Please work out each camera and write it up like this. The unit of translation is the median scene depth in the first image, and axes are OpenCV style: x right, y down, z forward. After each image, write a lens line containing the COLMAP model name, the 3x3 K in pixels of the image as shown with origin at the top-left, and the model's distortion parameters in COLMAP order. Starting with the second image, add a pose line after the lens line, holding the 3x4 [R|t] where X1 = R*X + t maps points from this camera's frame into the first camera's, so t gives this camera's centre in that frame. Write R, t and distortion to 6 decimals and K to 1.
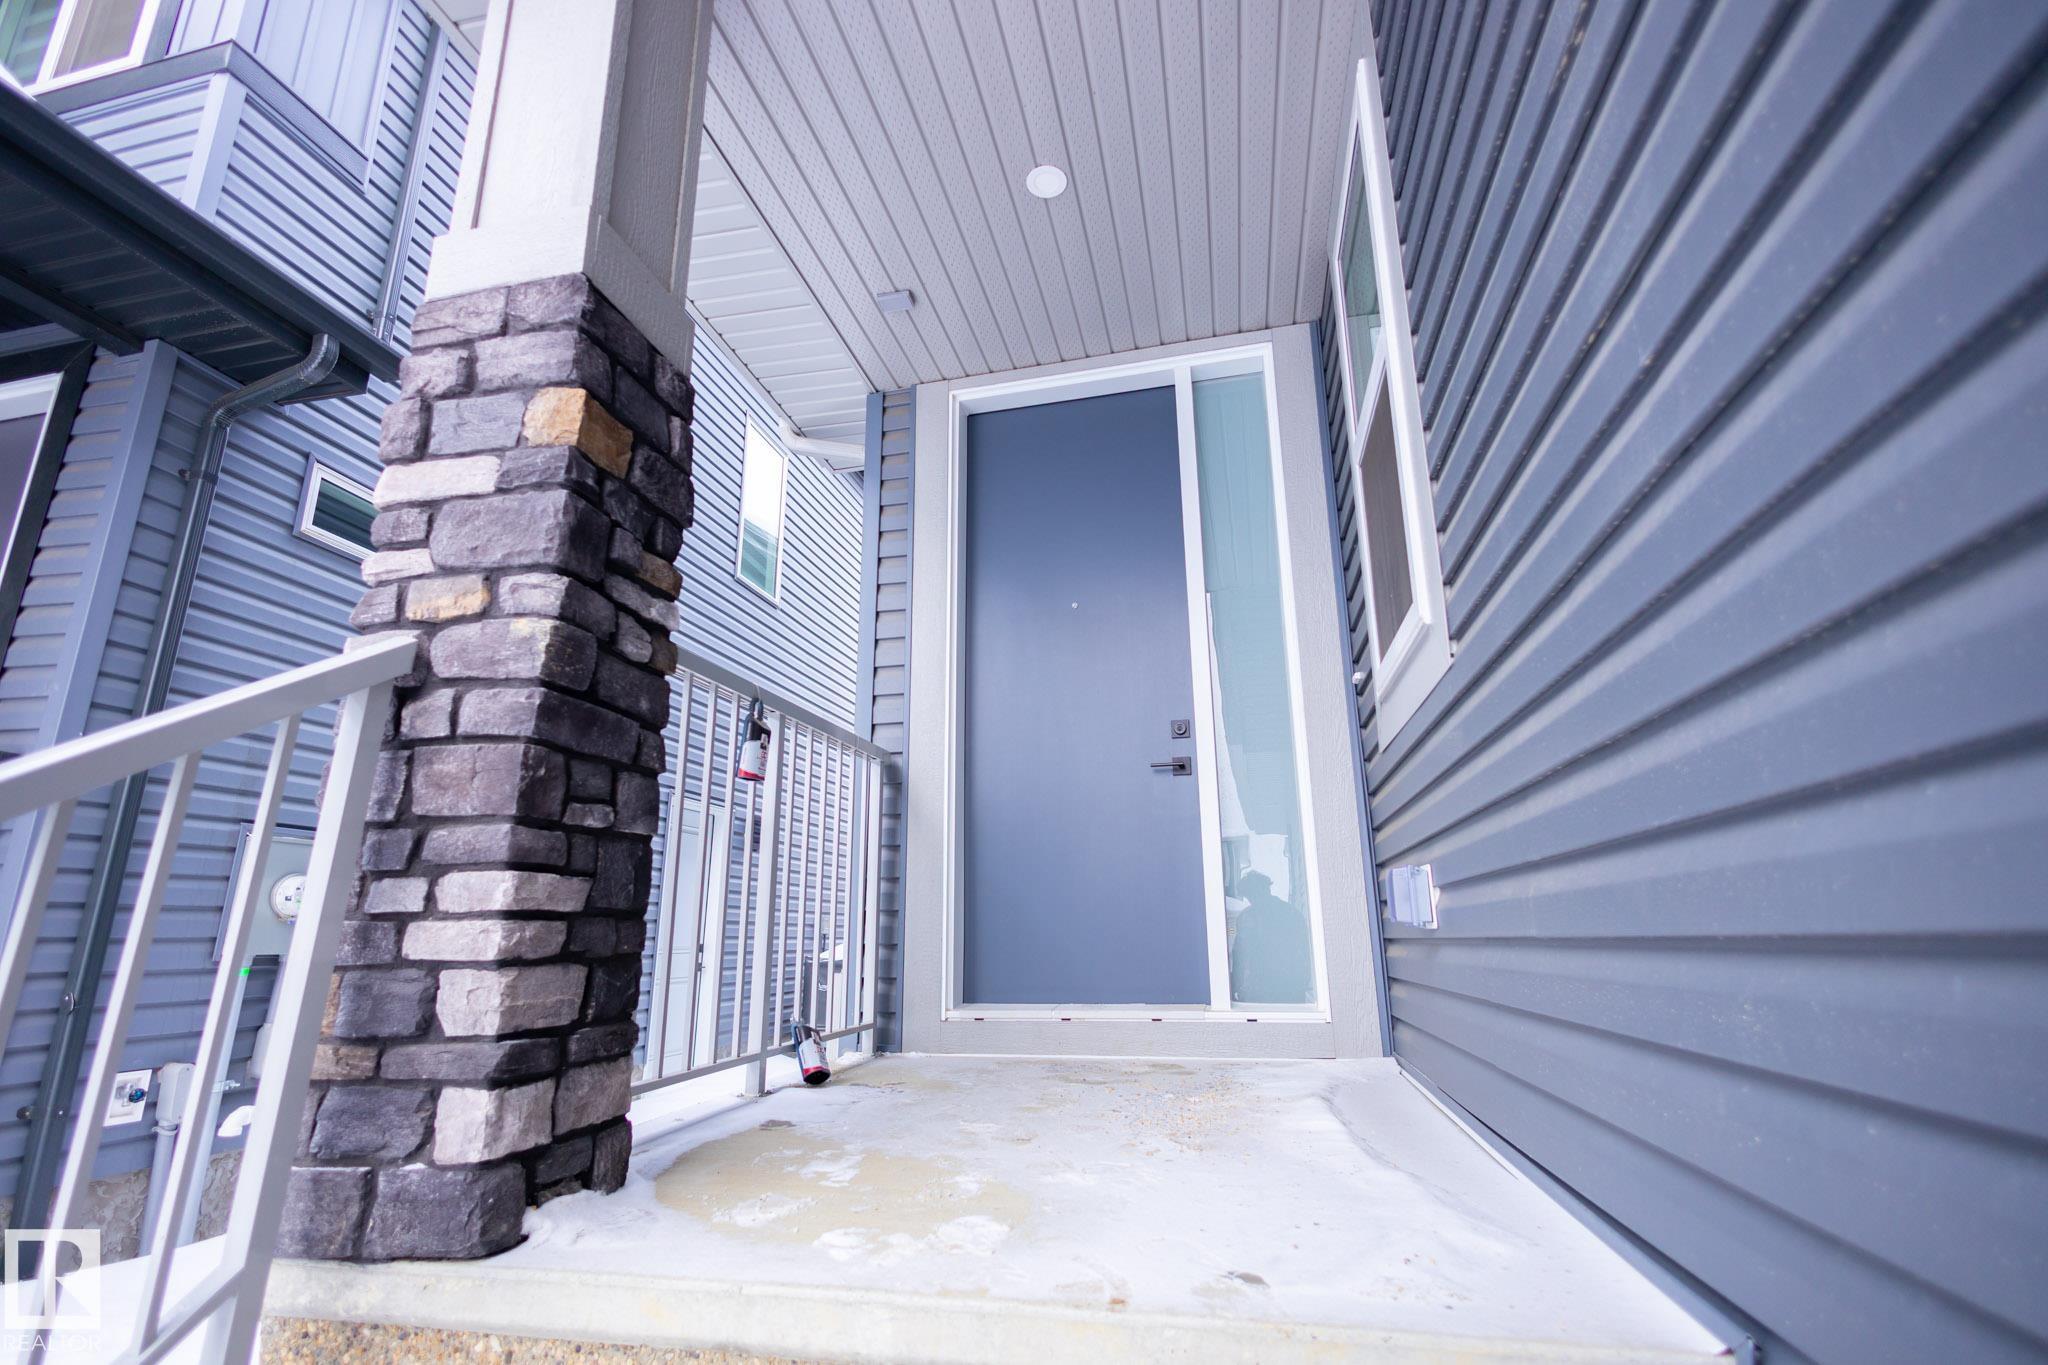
lens RADIAL K [[936.1, 0, 1024.0], [0, 936.1, 682.5], [0, 0, 1]] dist [0.000306, 0.000088]
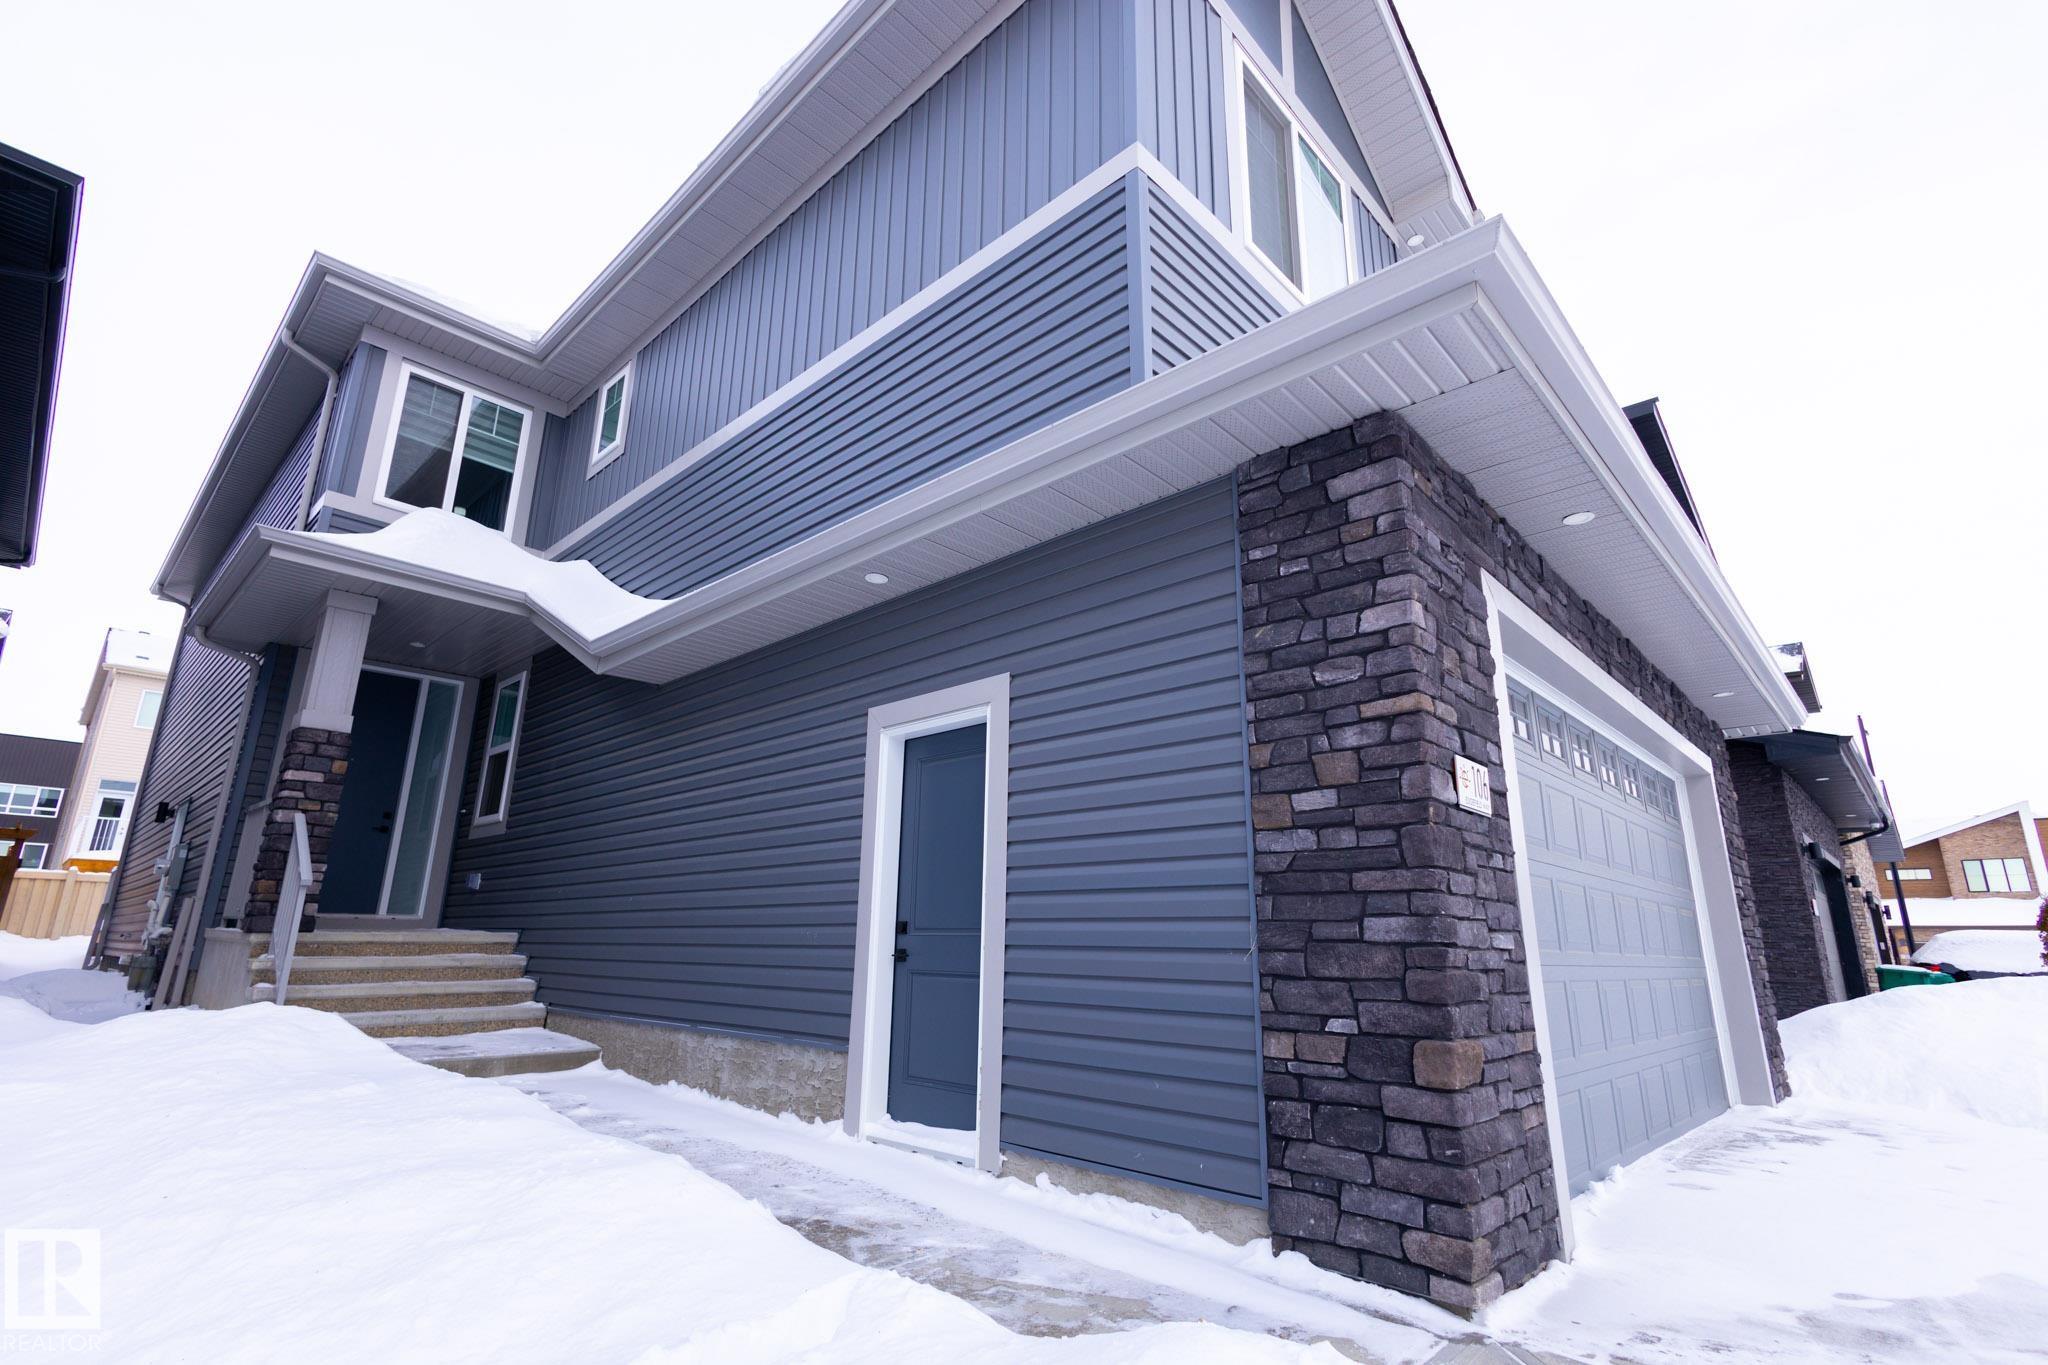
lens RADIAL K [[936.1, 0, 1024.0], [0, 936.1, 682.5], [0, 0, 1]] dist [0.000306, 0.000088]
pose [[0.508087, 0.247105, 0.825098, -2.661739], [-0.240696, 0.960531, -0.139447, -0.840142], [-0.826991, -0.127746, 0.547510, -4.239156]]
